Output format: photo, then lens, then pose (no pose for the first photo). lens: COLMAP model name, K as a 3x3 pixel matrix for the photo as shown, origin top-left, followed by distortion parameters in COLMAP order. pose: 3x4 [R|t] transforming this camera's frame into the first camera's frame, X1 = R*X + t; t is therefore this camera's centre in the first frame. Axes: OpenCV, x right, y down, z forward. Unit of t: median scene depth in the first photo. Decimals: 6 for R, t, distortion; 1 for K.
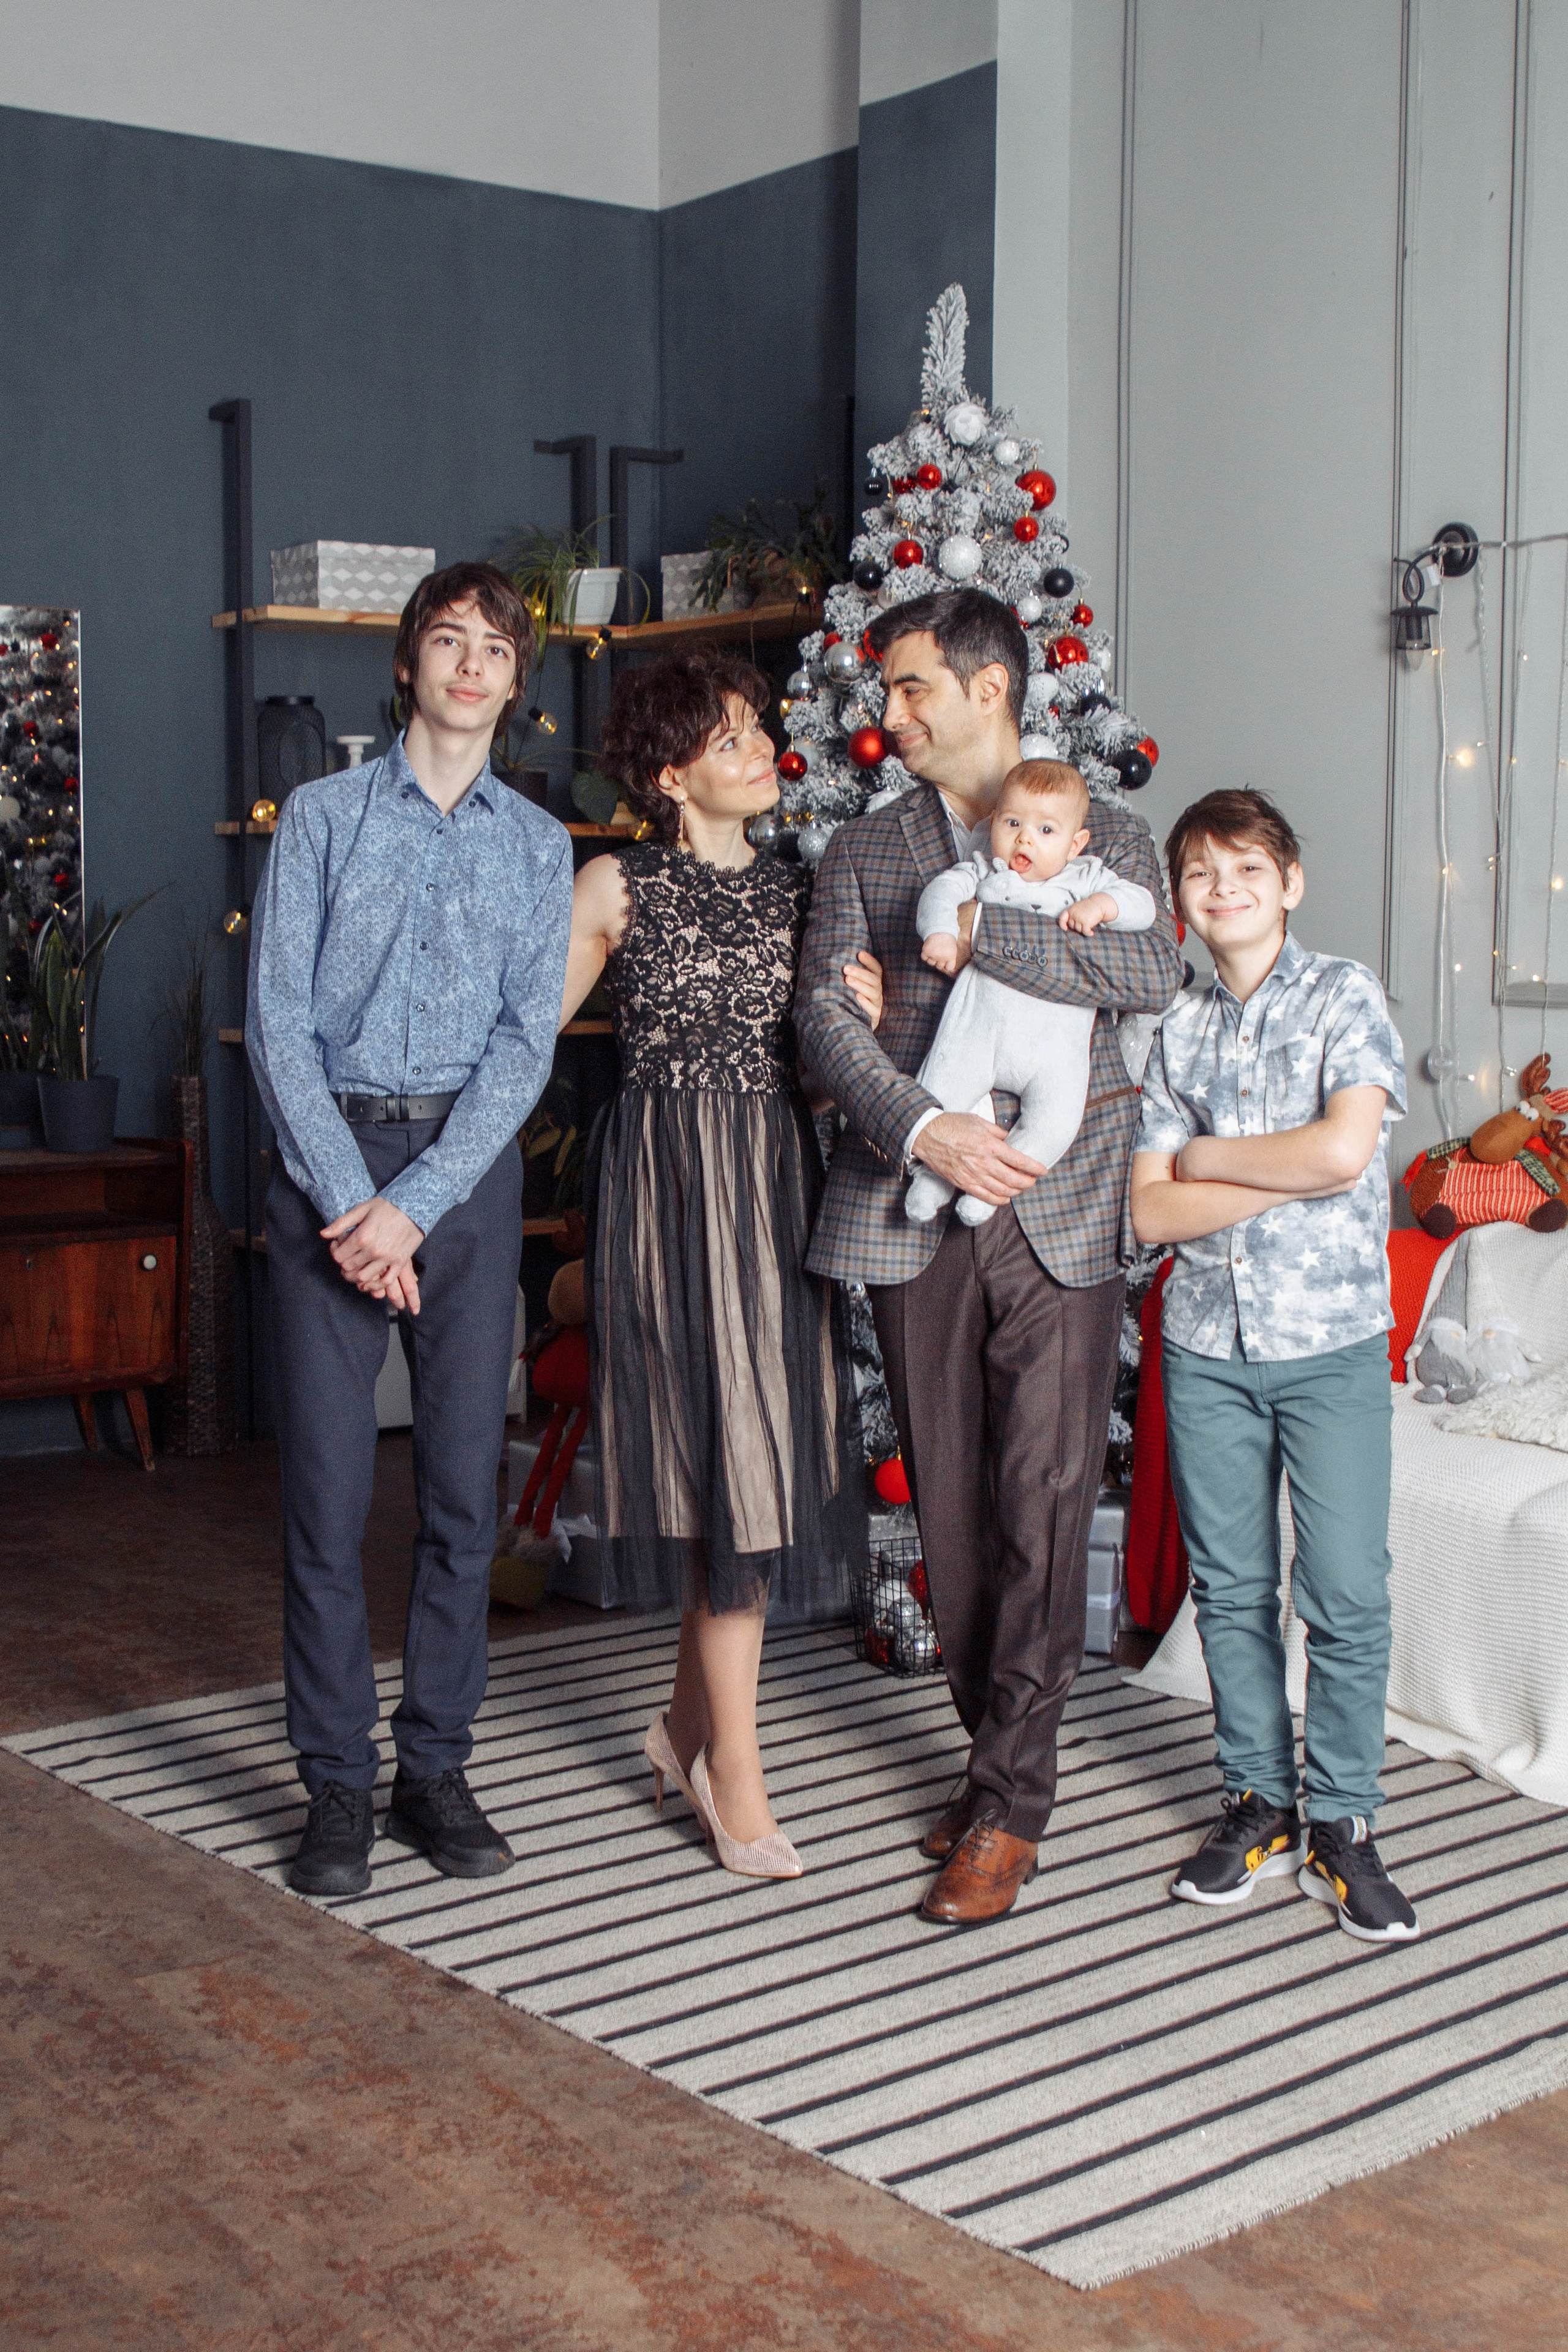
lens RADIAL K [[2789.8, 0, 822.1], [0, 2789.8, 1196.1], [0, 0, 1]] dist [-0.074903, 0.019975]
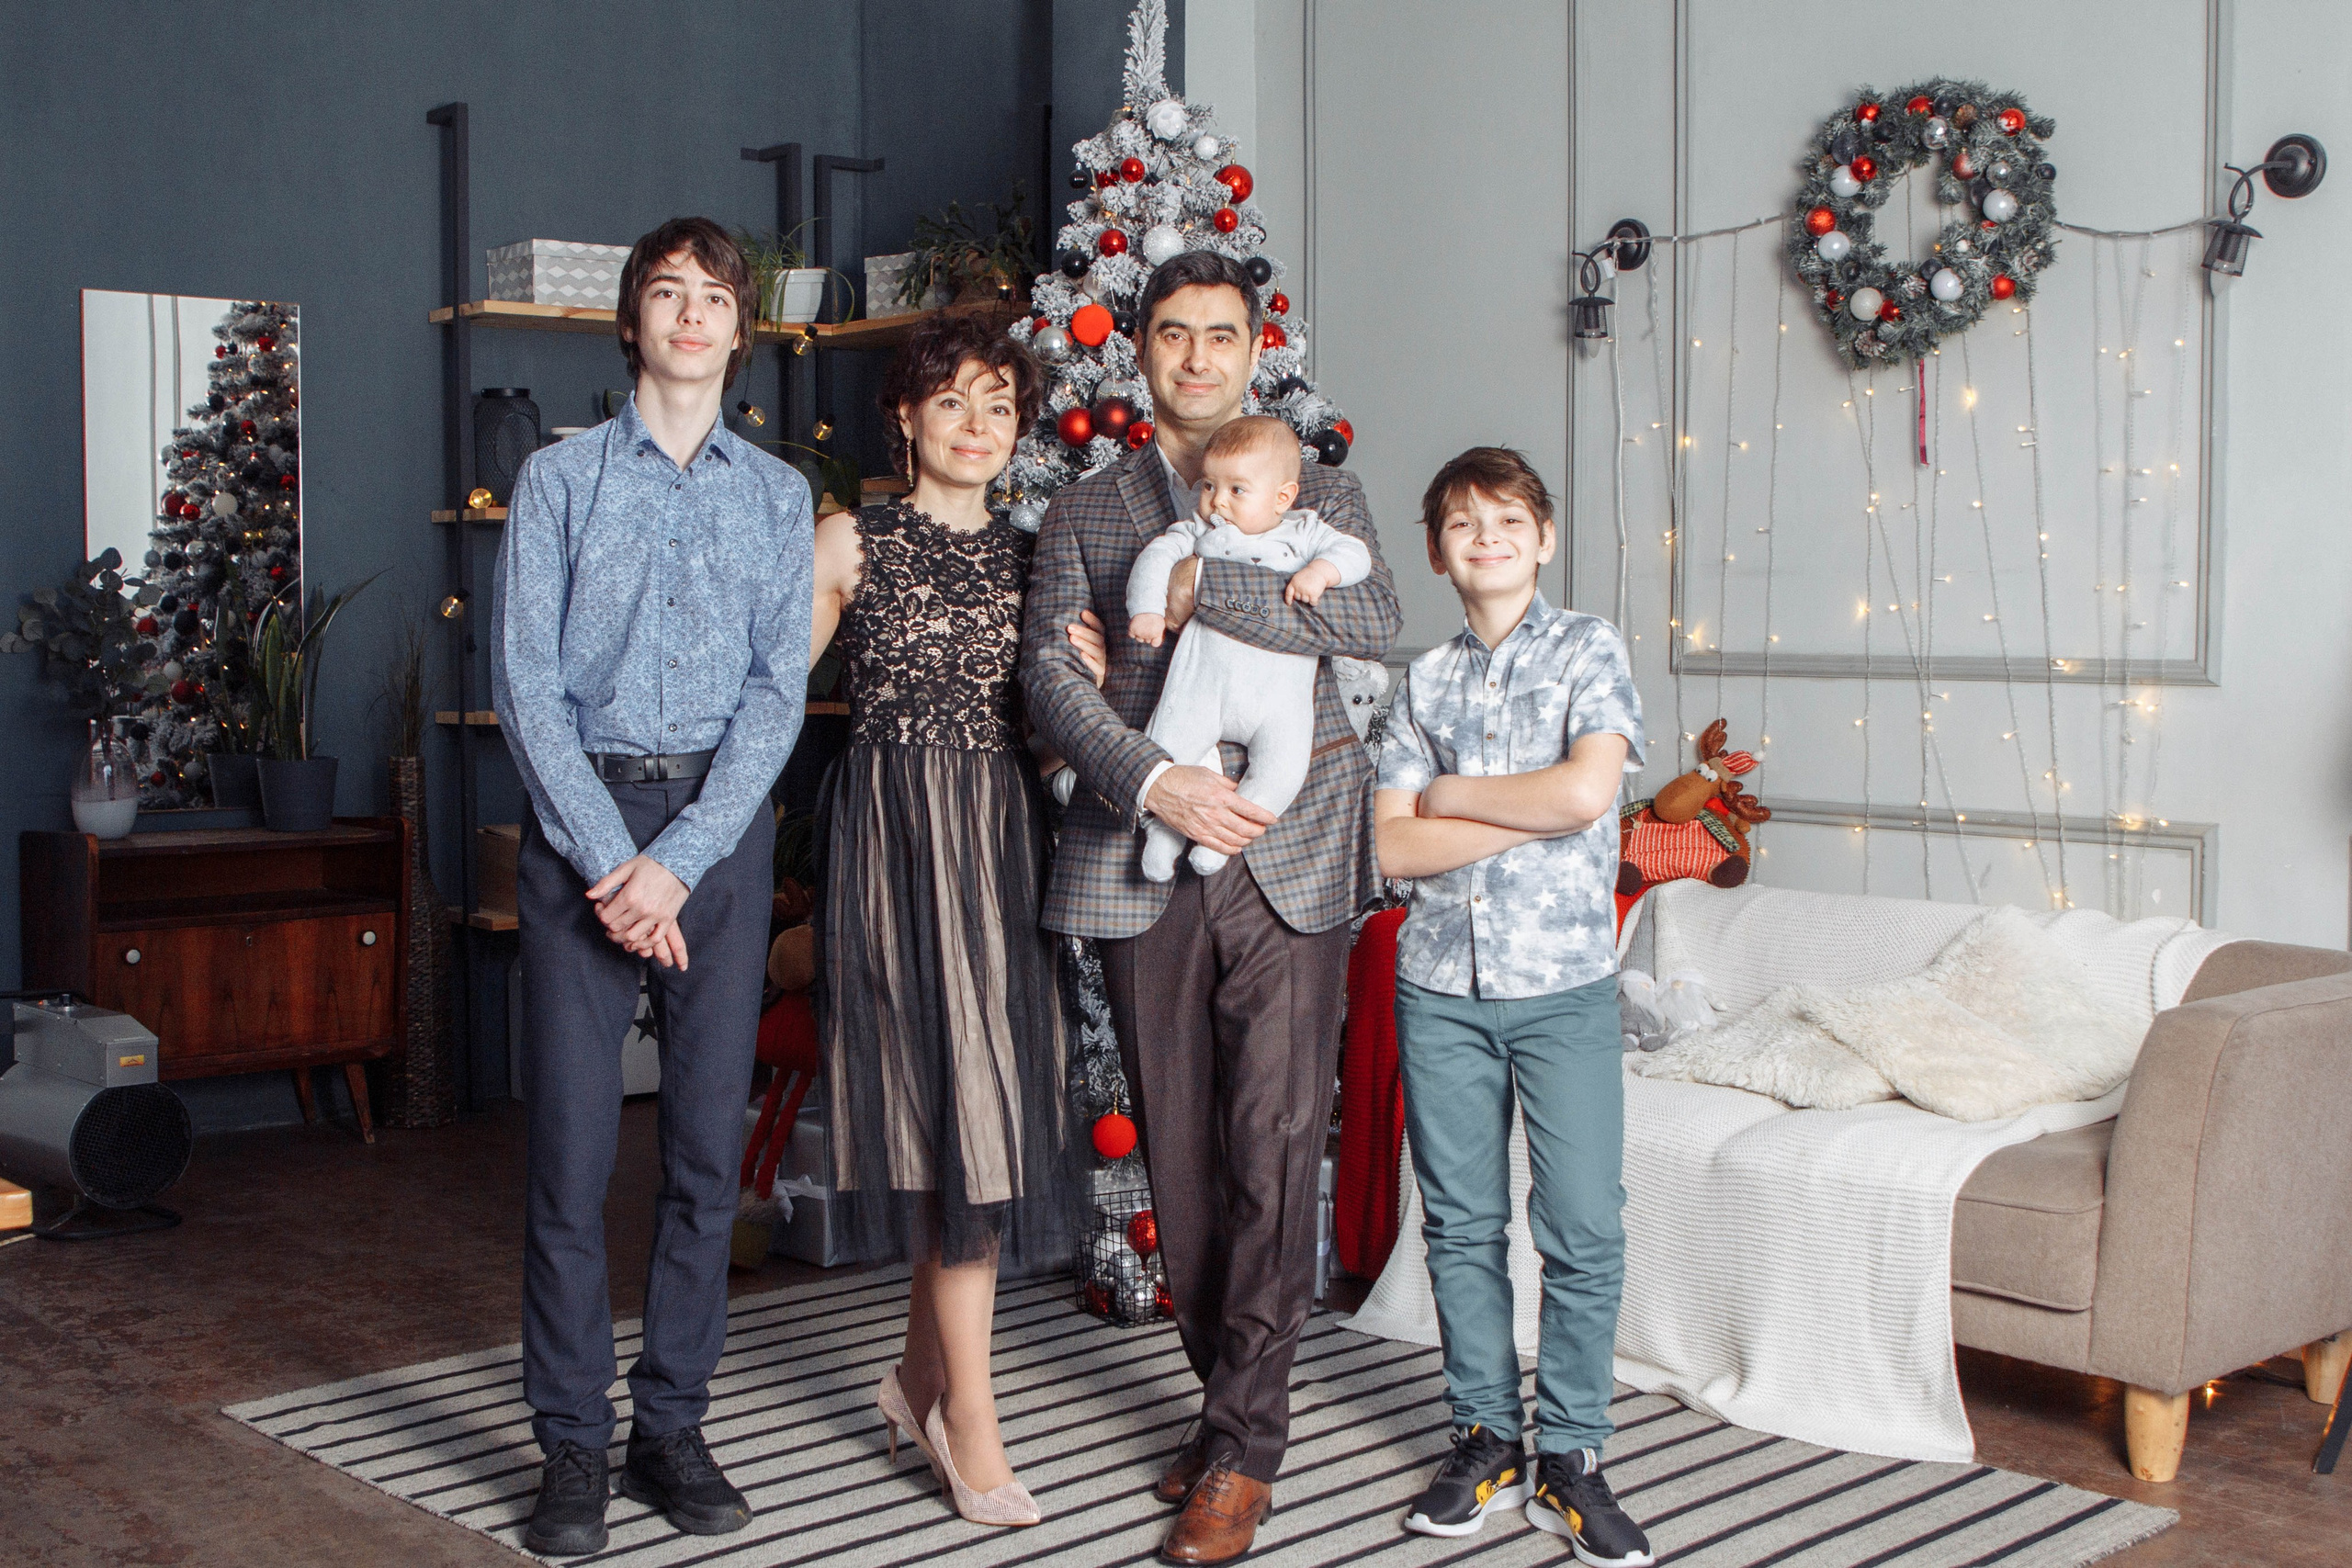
lens RADIAL K [[2621.1, 0, 1218.3], [0, 2621.1, 790.6], [0, 0, 1]] dist [-0.098906, 0.050422]
pose [[0.996514, -0.008755, 0.082971, -0.012568], [0.011668, 0.999330, -0.034689, 0.008277], [-0.082612, 0.035536, 0.995948, 0.029875]]
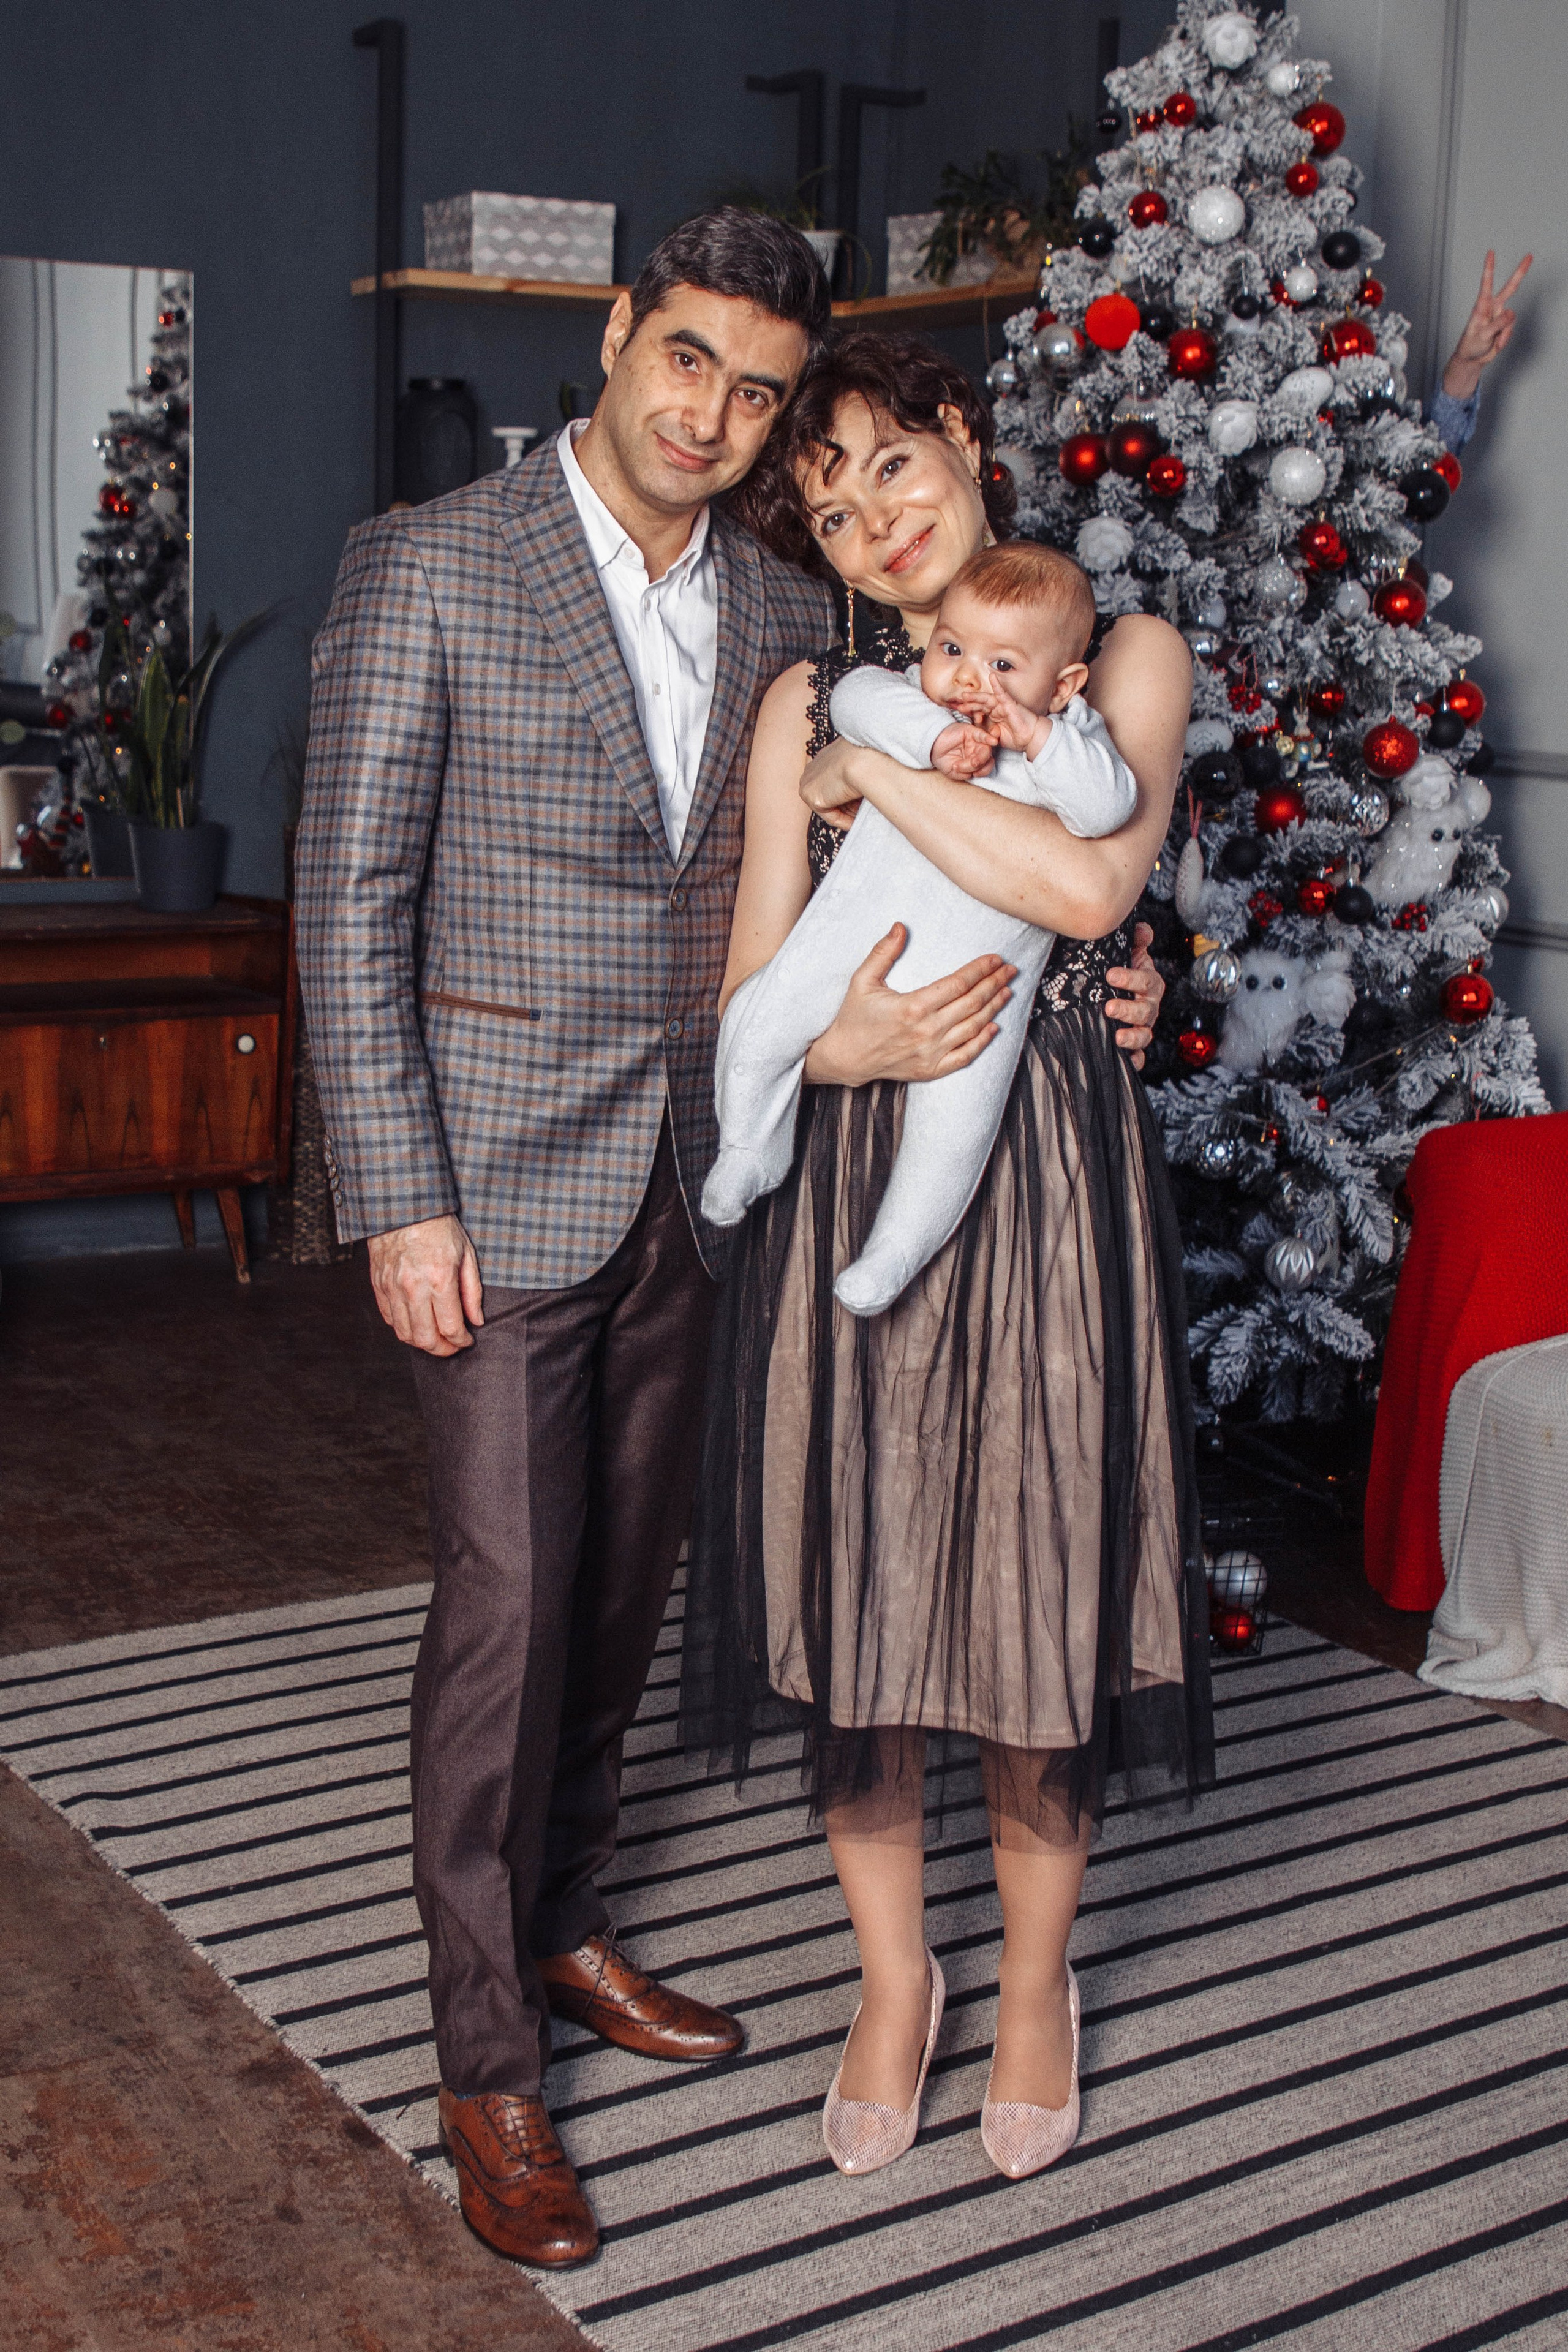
lens RADIAL K [[2952.8, 0, 775.3], [0, 2952.8, 1153.4], [0, 0, 1]] dist [-0.087654, 0.136145]
pose [[0.992321, 0.047584, -0.114170, 0.033455], [-0.038580, 0.996063, 0.079817, -0.028096], [0.117519, -0.074799, 0.990250, 0.150568]]
